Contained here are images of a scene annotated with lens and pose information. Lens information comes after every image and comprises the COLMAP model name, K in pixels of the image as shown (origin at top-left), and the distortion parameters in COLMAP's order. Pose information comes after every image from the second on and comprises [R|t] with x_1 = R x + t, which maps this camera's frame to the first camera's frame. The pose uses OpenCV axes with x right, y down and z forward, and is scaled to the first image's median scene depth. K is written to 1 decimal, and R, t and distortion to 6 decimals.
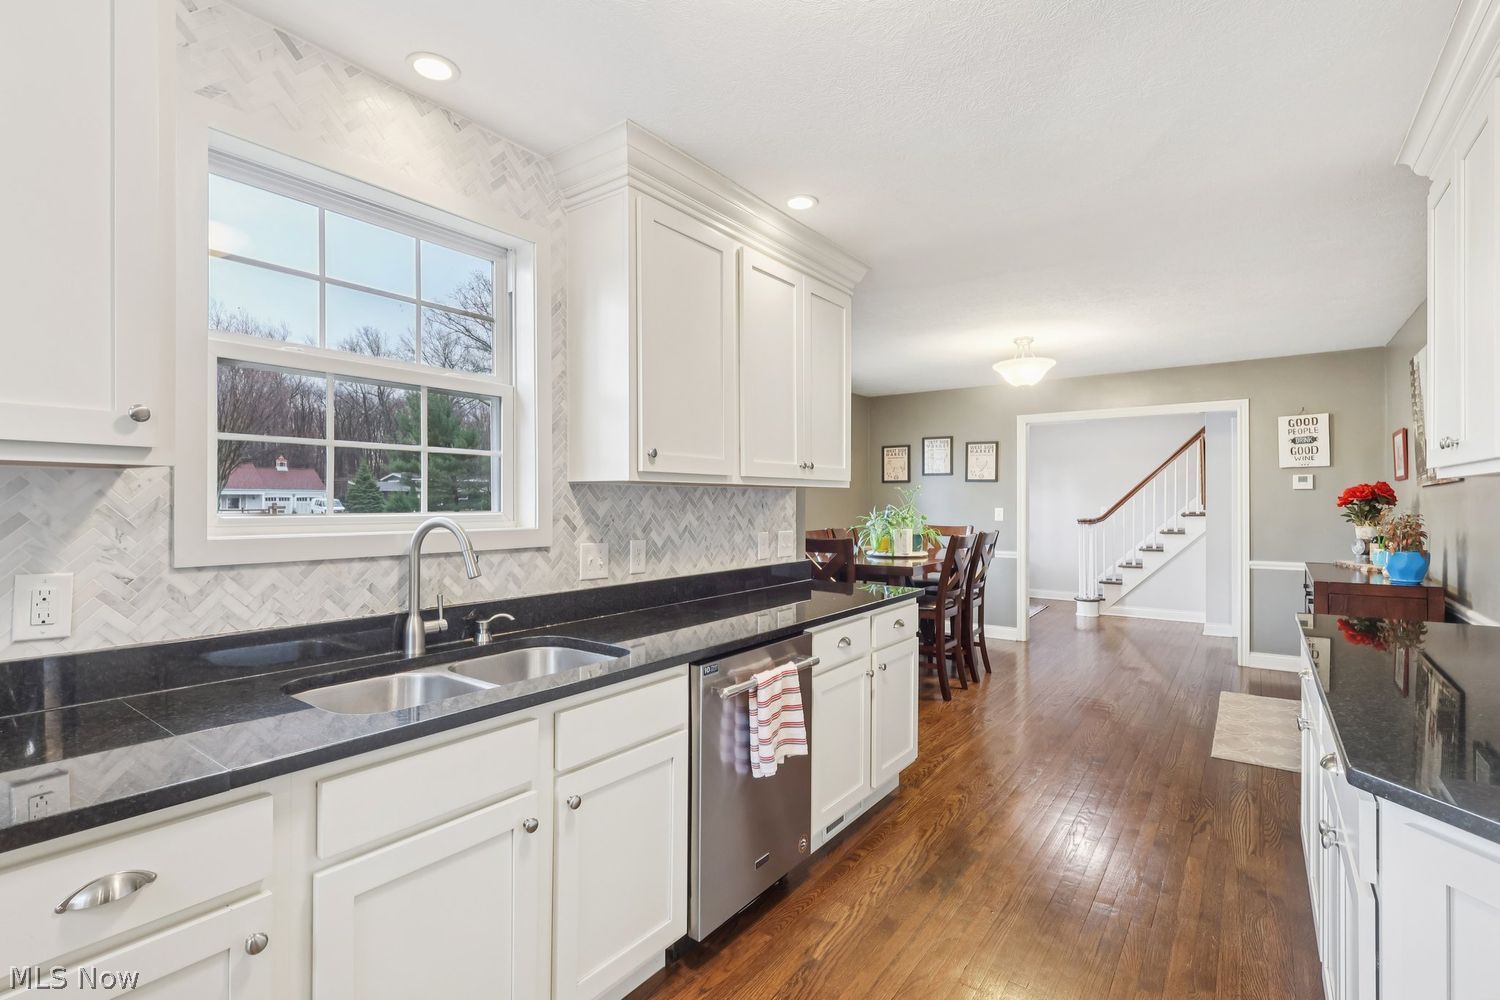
lens RADIAL K [[702.1, 0, 742.7], [0, 702.1, 502.9], [0, 0, 1]] dist [-0.005503, 0.002154]
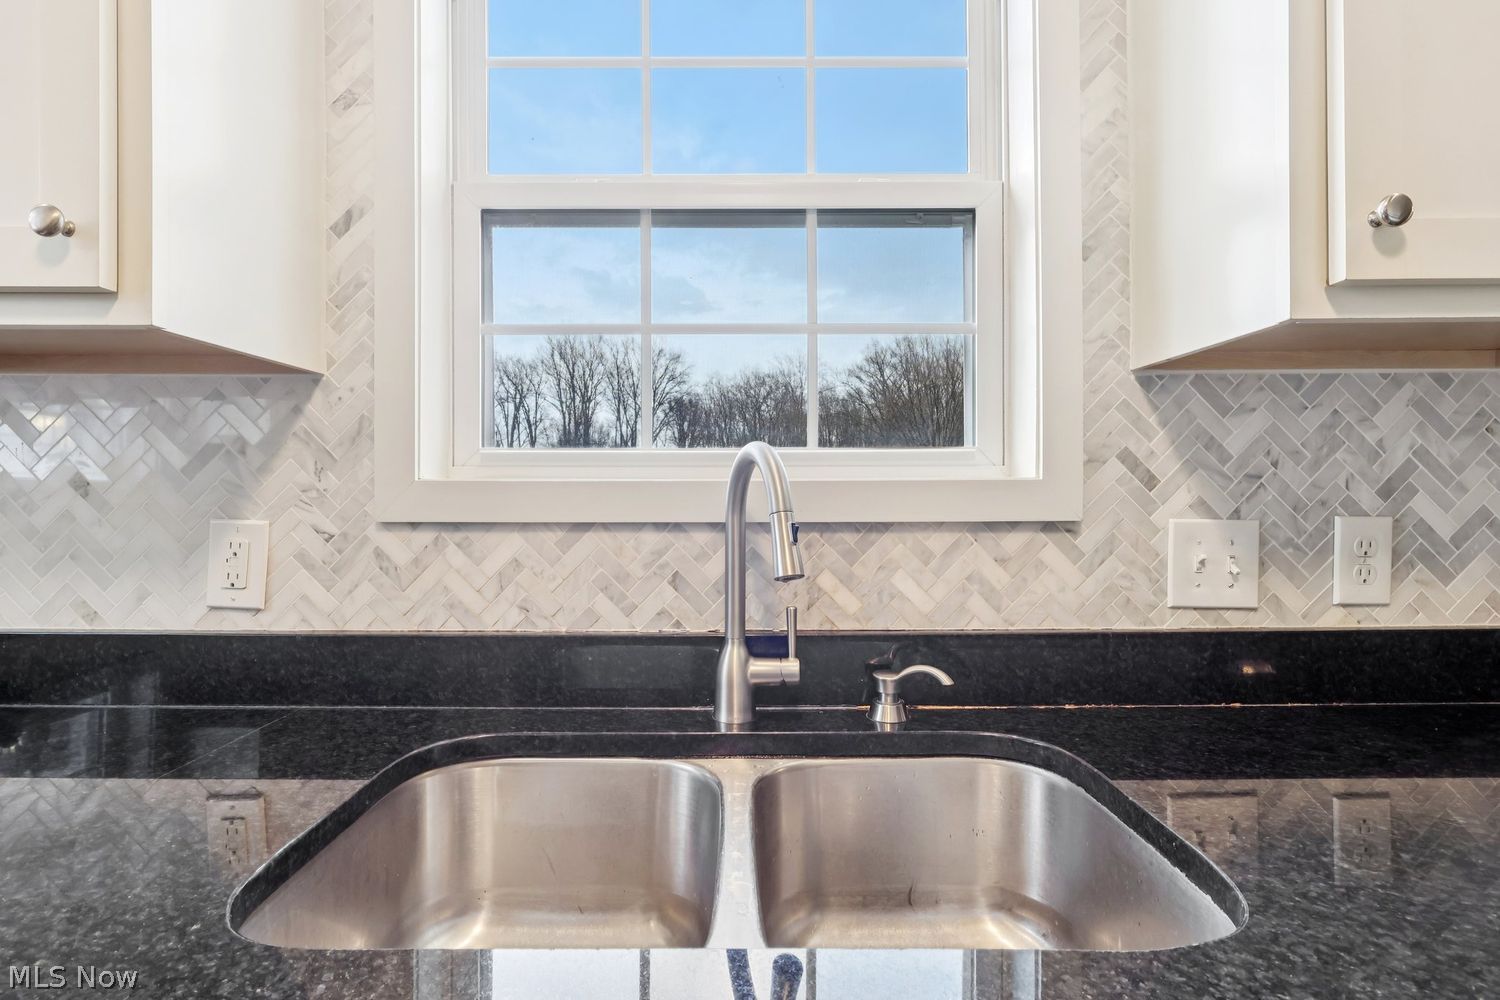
lens RADIAL K [[702.1, 0, 743.6], [0, 702.1, 496.5], [0, 0, 1]] dist [-0.005503, 0.002154]
pose [[0.596839, -0.001475, -0.802360, -0.044409], [0.003908, 0.999992, 0.001069, 0.038795], [0.802352, -0.003774, 0.596840, 0.492153]]
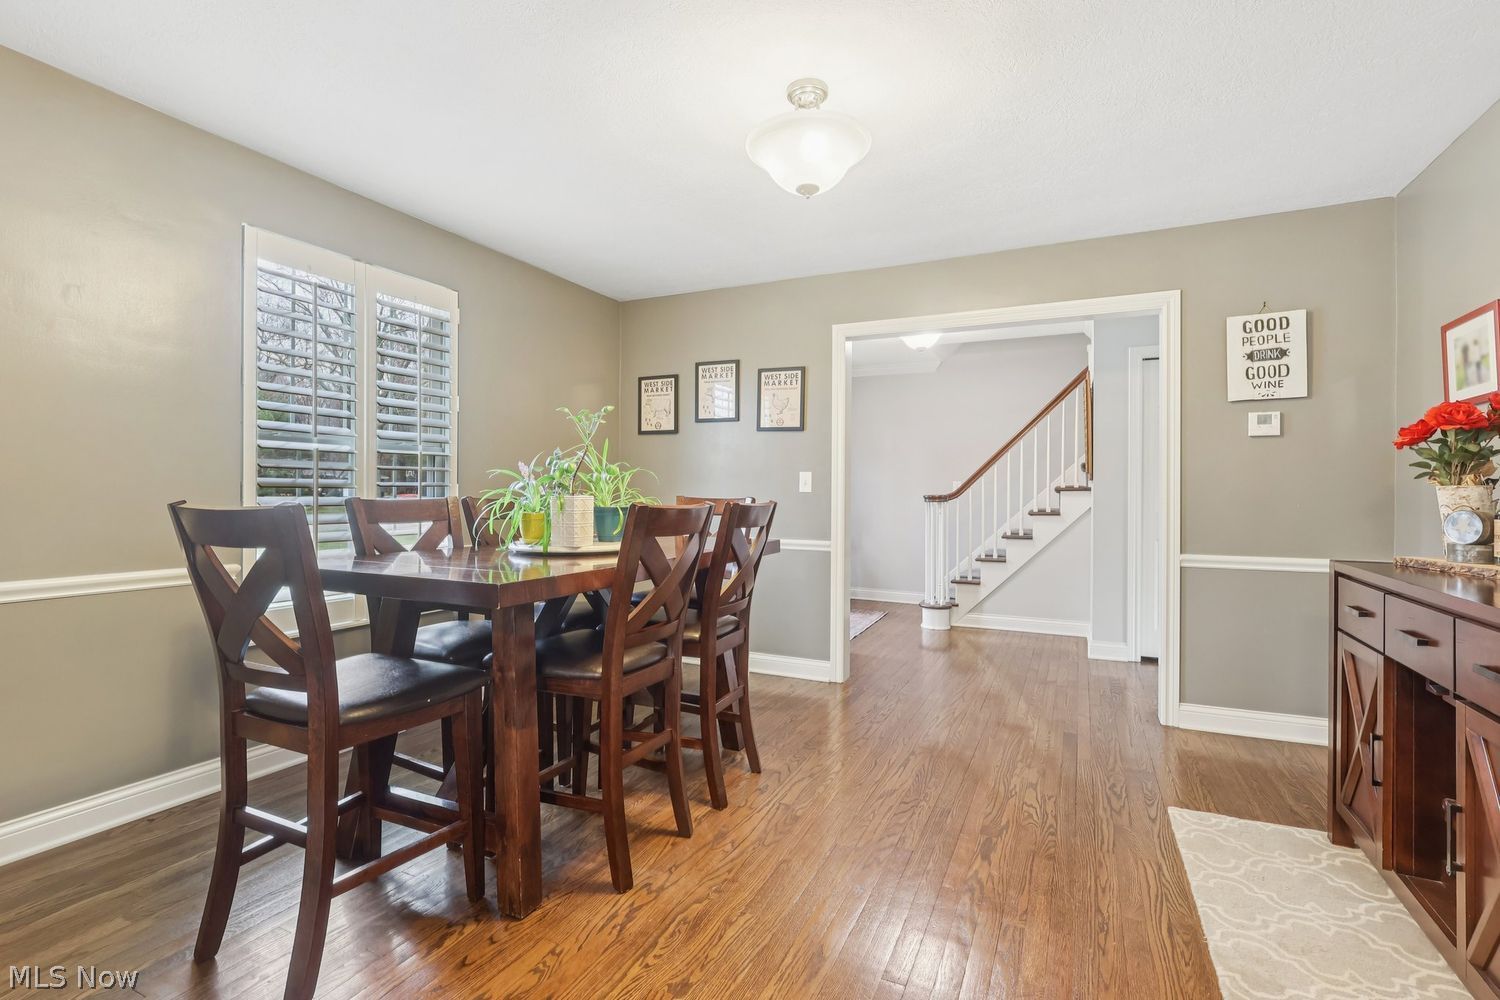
lens RADIAL K [[702.1, 0, 751.7], [0, 702.1, 496.2], [0, 0, 1]] dist [-0.005503, 0.002154]
pose [[0.981127, 0.006452, 0.193257, 0.492076], [-0.007511, 0.999961, 0.004748, 0.066488], [-0.193219, -0.006110, 0.981137, 0.976350]]
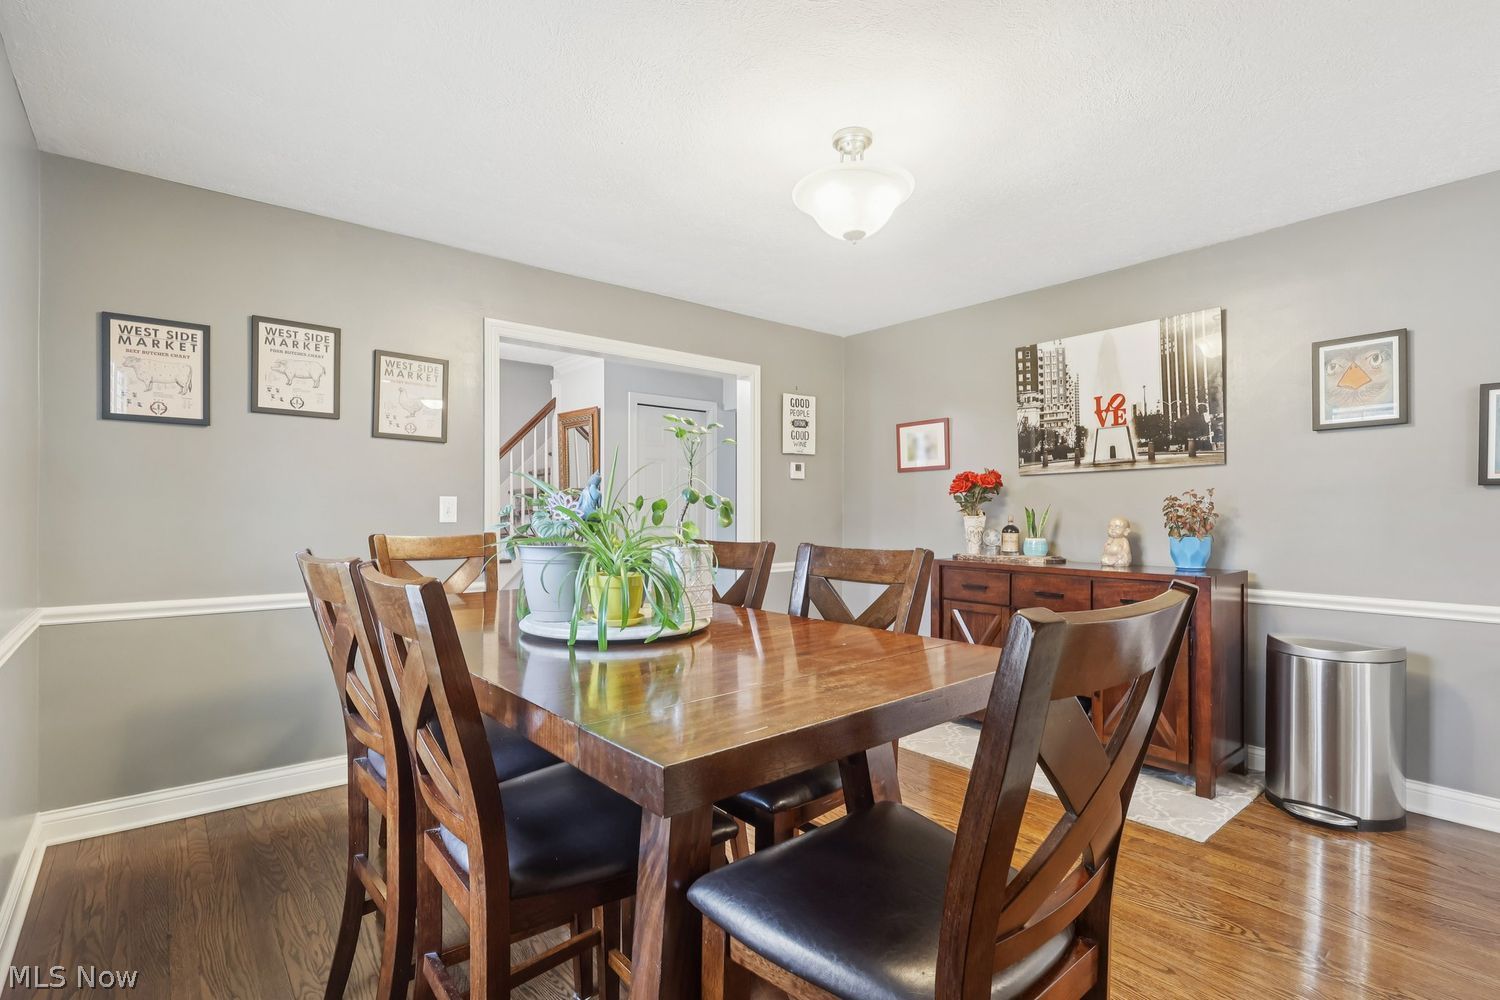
lens RADIAL K [[702.1, 0, 737.6], [0, 702.1, 525.1], [0, 0, 1]] dist [-0.005503, 0.002154]
pose [[0.242966, -0.014847, 0.969921, -0.163436], [-0.000806, 0.999879, 0.015507, 0.049902], [-0.970035, -0.004550, 0.242924, 1.713604]]
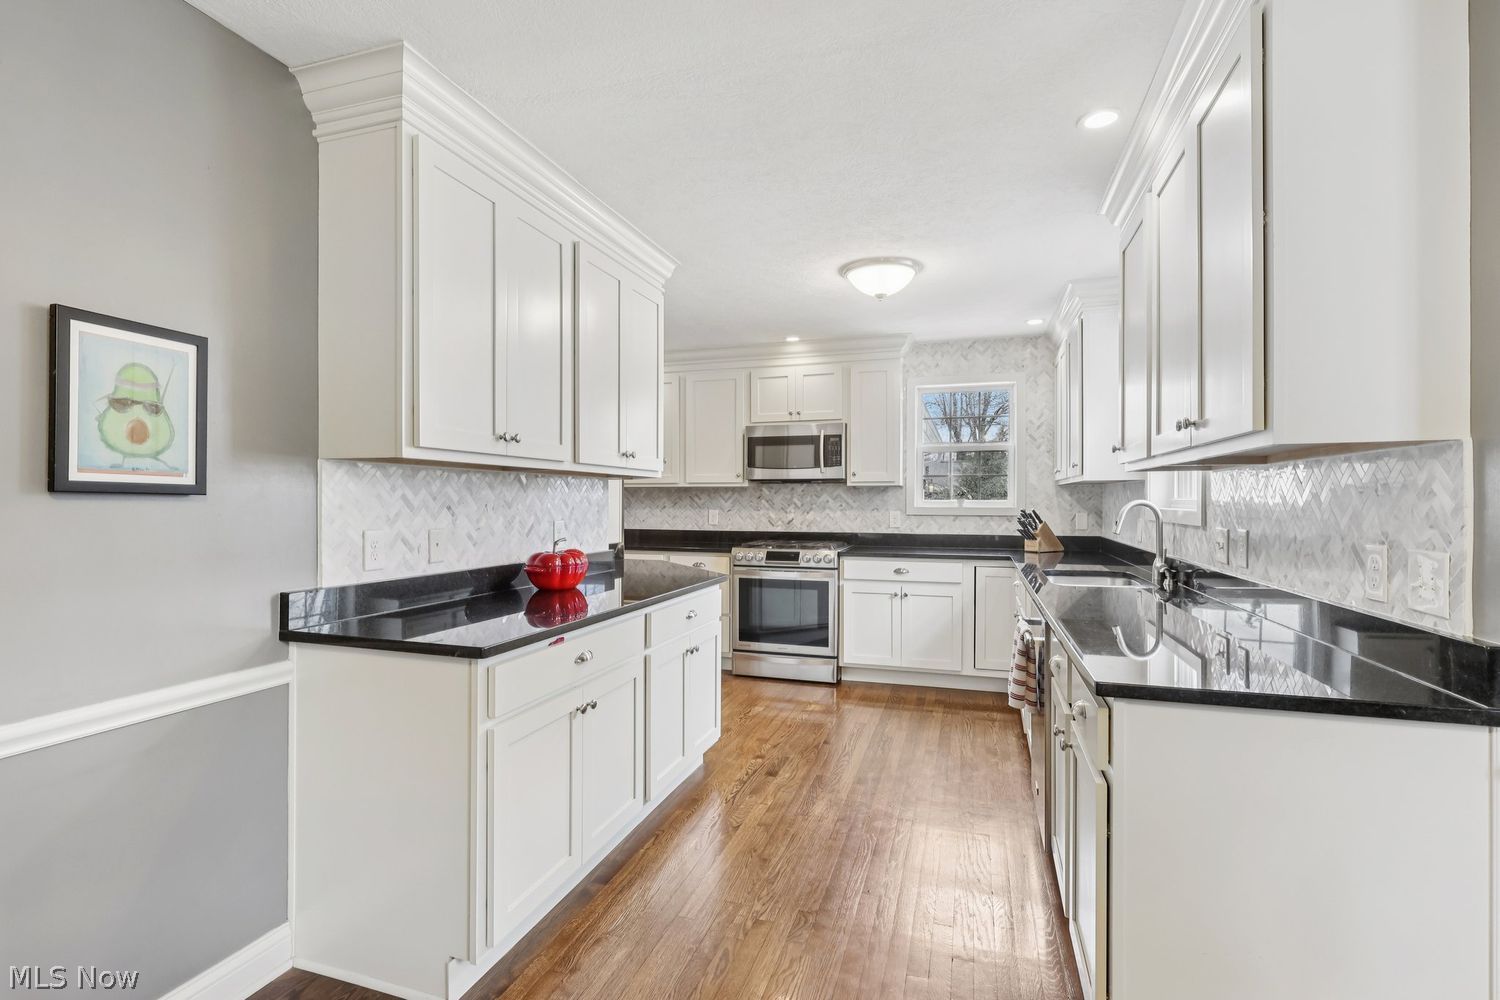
lens RADIAL K [[702.1, 0, 734.6], [0, 702.1, 501.7], [0, 0, 1]] dist [-0.005503, 0.002154]
pose [[-0.953098, 0.000375, -0.302661, 0.714595], [-0.000137, 0.999999, 0.001672, 0.014835], [0.302661, 0.001636, -0.953097, 1.602403]]
